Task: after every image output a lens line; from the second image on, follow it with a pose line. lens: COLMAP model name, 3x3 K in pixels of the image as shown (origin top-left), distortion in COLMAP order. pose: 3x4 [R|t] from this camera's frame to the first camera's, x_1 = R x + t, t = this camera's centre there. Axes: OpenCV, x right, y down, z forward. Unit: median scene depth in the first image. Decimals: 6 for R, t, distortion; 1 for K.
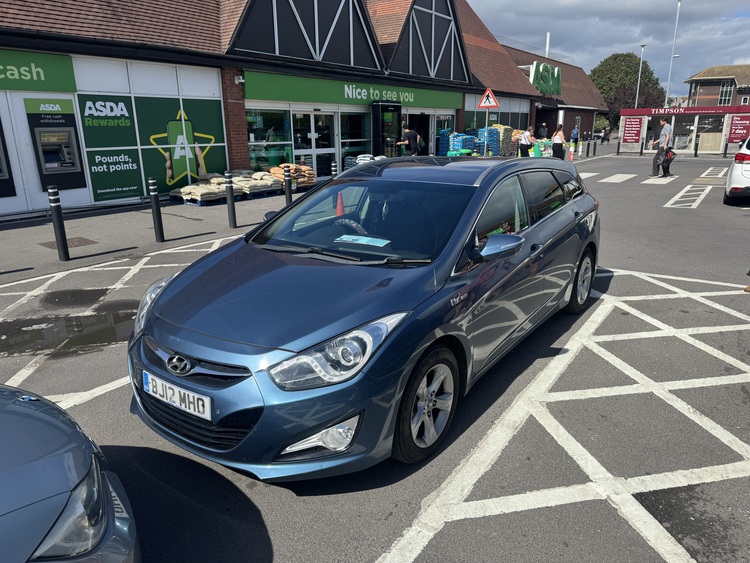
lens RADIAL K [[525.3, 0, 375.0], [0, 525.3, 281.5], [0, 0, 1]] dist [0.006269, -0.003749]
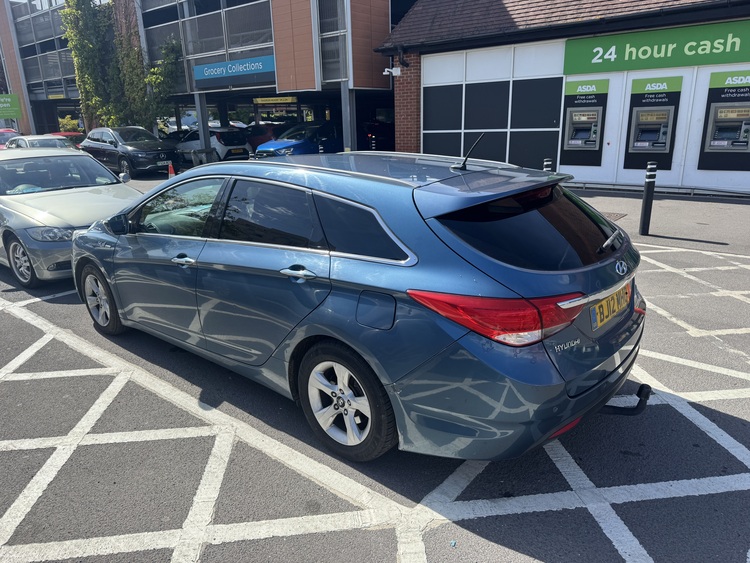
lens RADIAL K [[523.1, 0, 375.0], [0, 523.1, 281.5], [0, 0, 1]] dist [0.047849, -0.047950]
pose [[-0.072223, 0.308079, -0.948615, 0.498078], [-0.249296, 0.915334, 0.316251, -0.172620], [0.965730, 0.259327, 0.010695, 0.567394]]
